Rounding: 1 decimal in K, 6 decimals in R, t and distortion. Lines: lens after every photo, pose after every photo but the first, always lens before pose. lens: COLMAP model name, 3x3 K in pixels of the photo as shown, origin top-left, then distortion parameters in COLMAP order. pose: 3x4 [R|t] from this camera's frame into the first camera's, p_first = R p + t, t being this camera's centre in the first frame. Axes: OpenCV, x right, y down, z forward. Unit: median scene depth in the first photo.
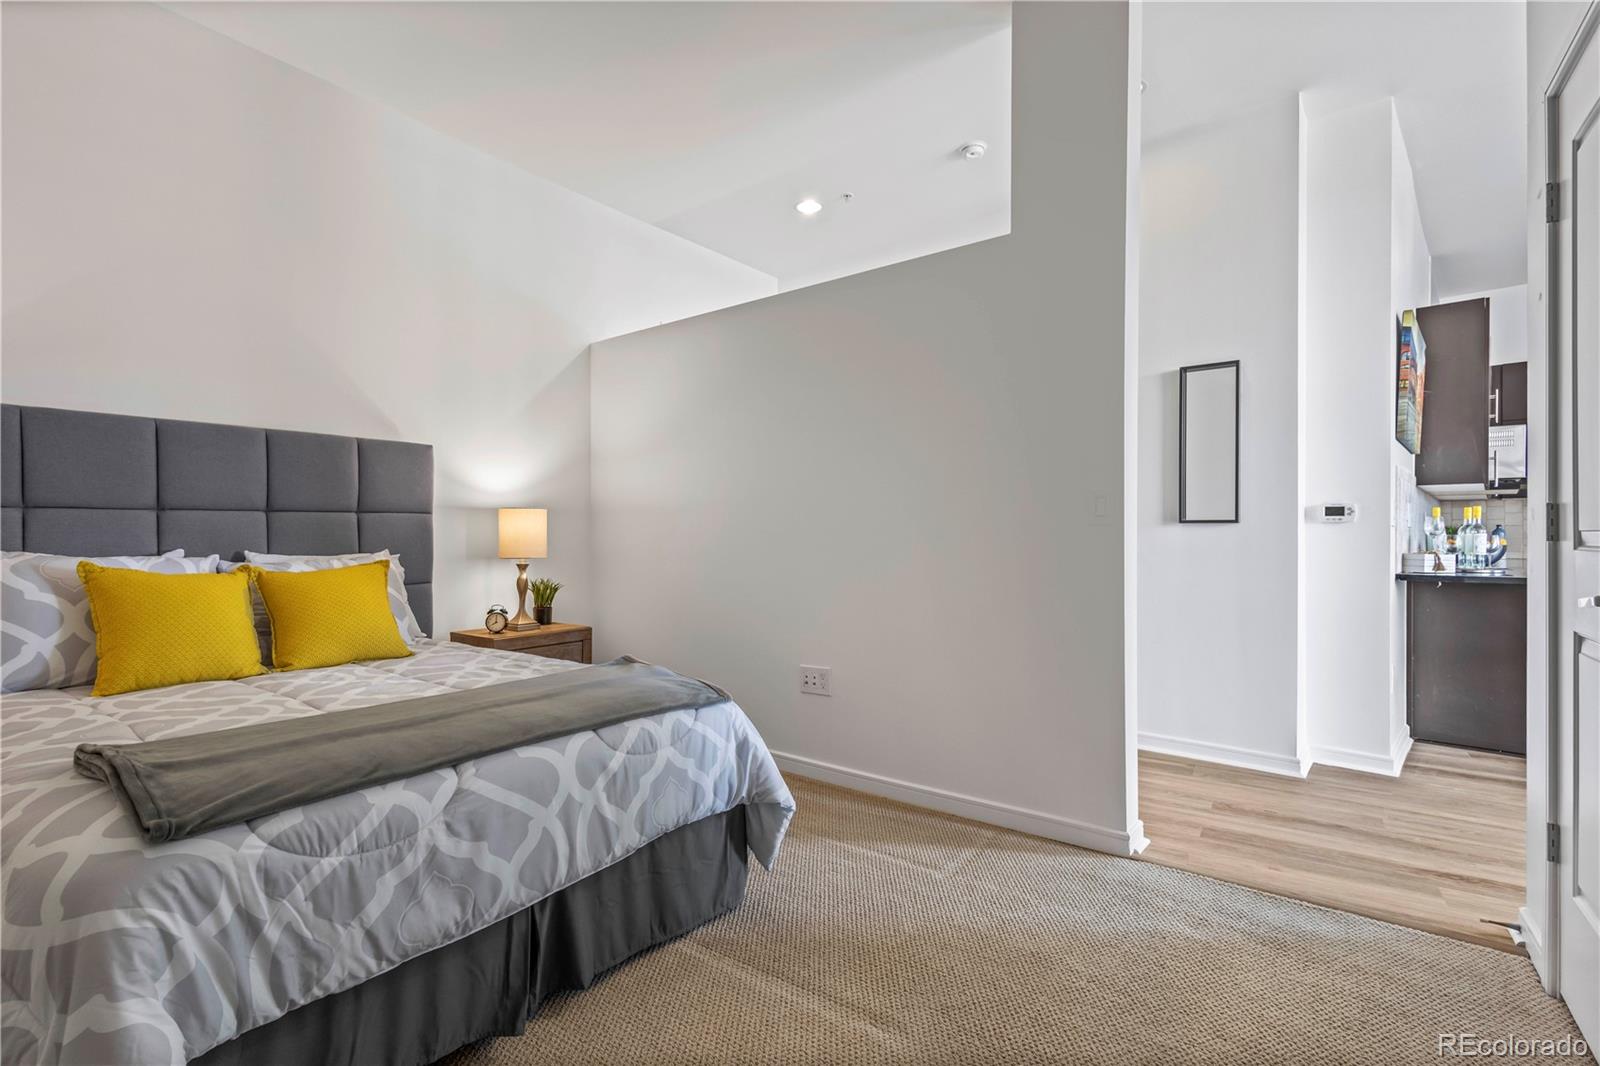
lens RADIAL K [[735.7, 0, 802.0], [0, 735.7, 527.3], [0, 0, 1]] dist [0.010304, -0.003386]
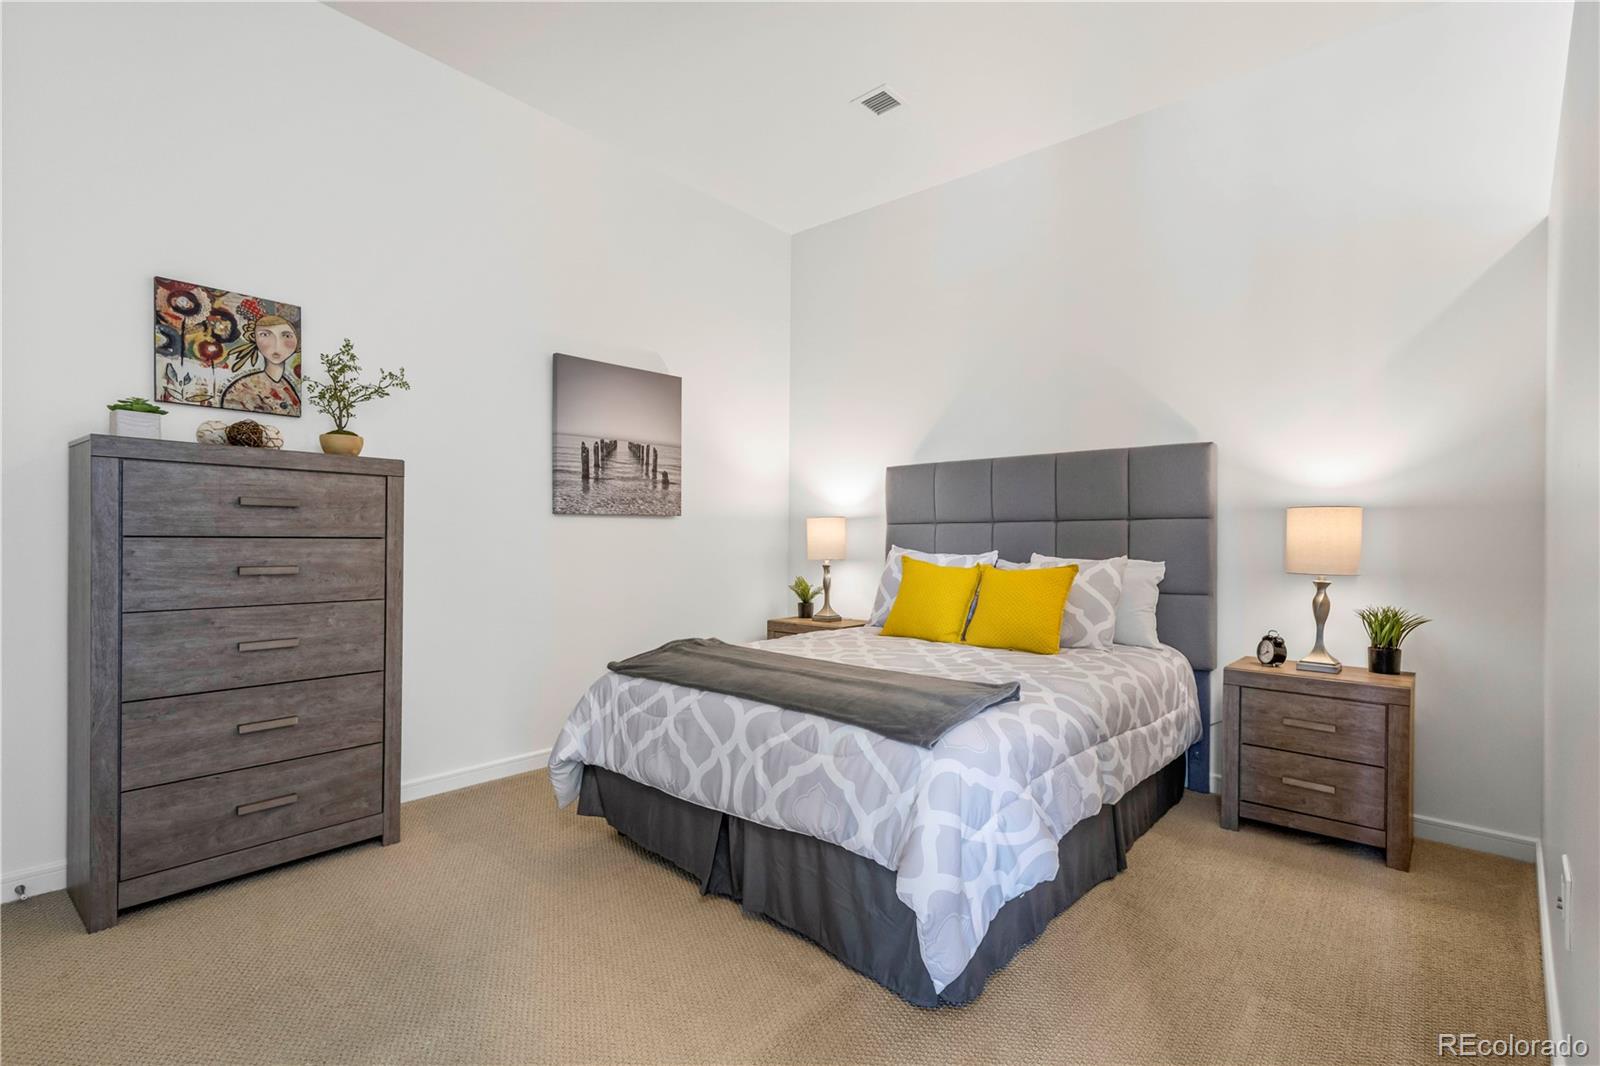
lens RADIAL K [[735.7, 0, 798.9], [0, 735.7, 543.4], [0, 0, 1]] dist [0.010304, -0.003386]
pose [[-0.091055, 0.003733, -0.995839, 0.796233], [0.001365, 0.999993, 0.003624, 0.014423], [0.995845, -0.001029, -0.091059, 1.057899]]
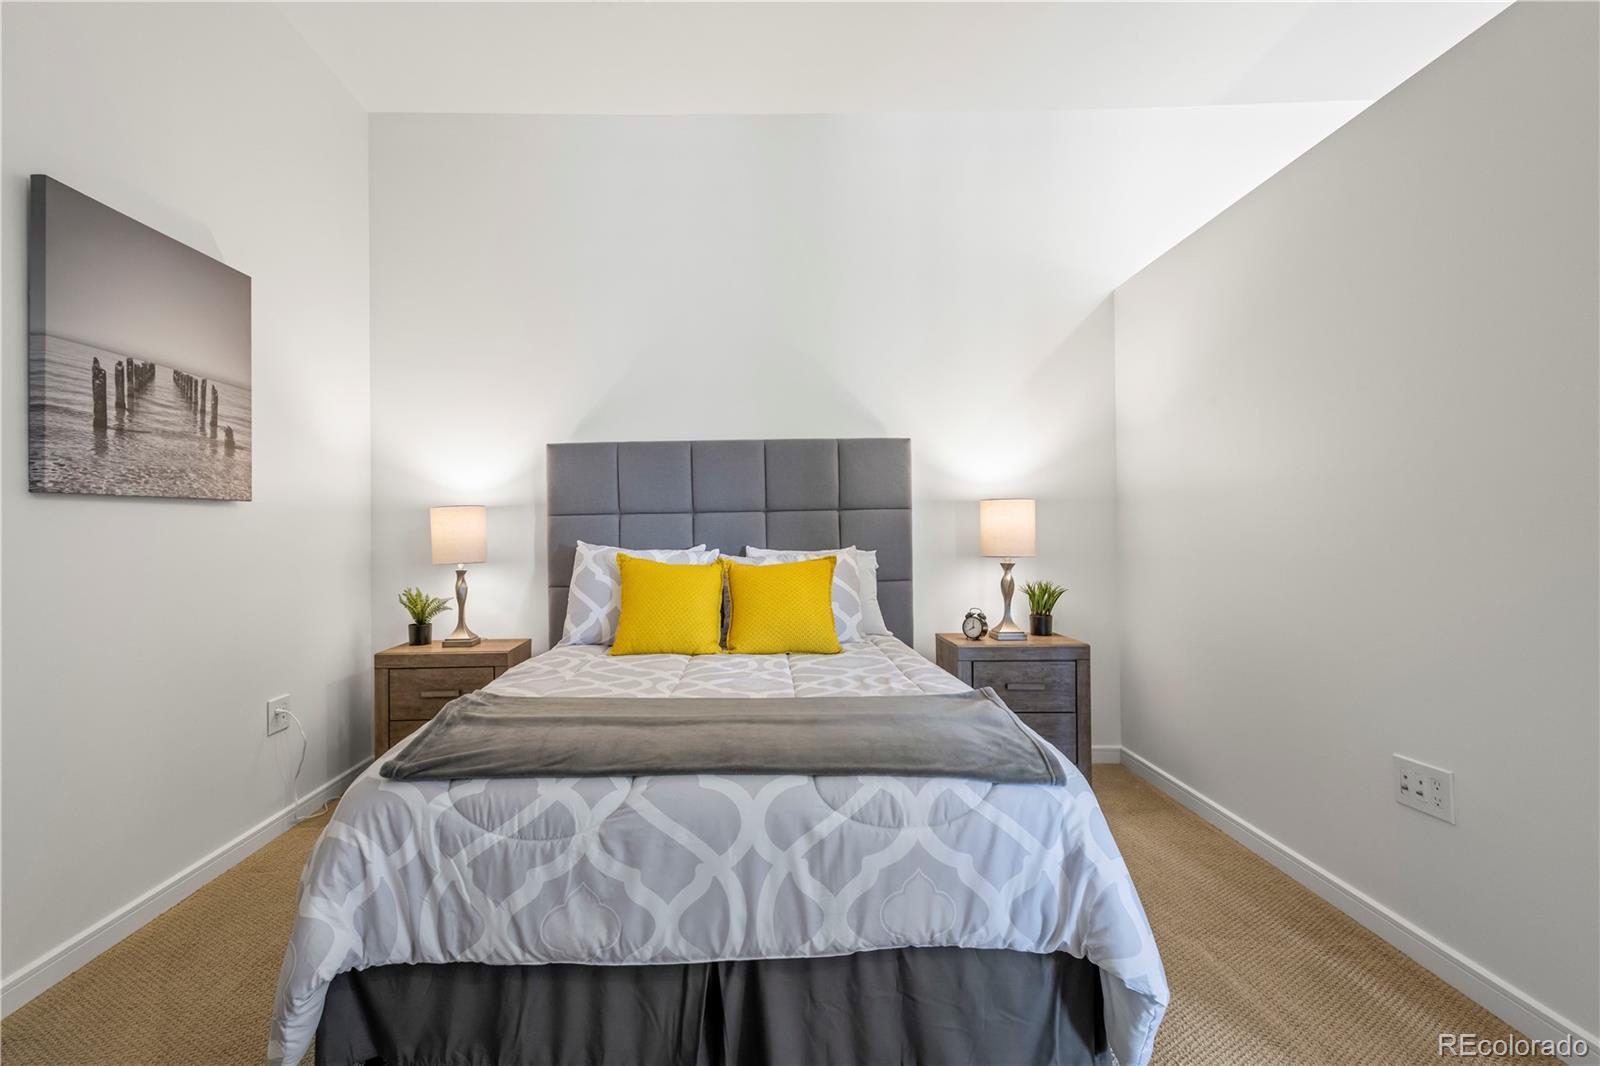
lens RADIAL K [[754.1, 0, 784.4], [0, 754.1, 525.9], [0, 0, 1]] dist [0.007820, 0.001639]
pose [[0.590635, -0.013698, -0.806823, 0.335340], [0.017351, 0.999840, -0.004273, 0.008058], [0.806752, -0.011475, 0.590778, 0.466964]]
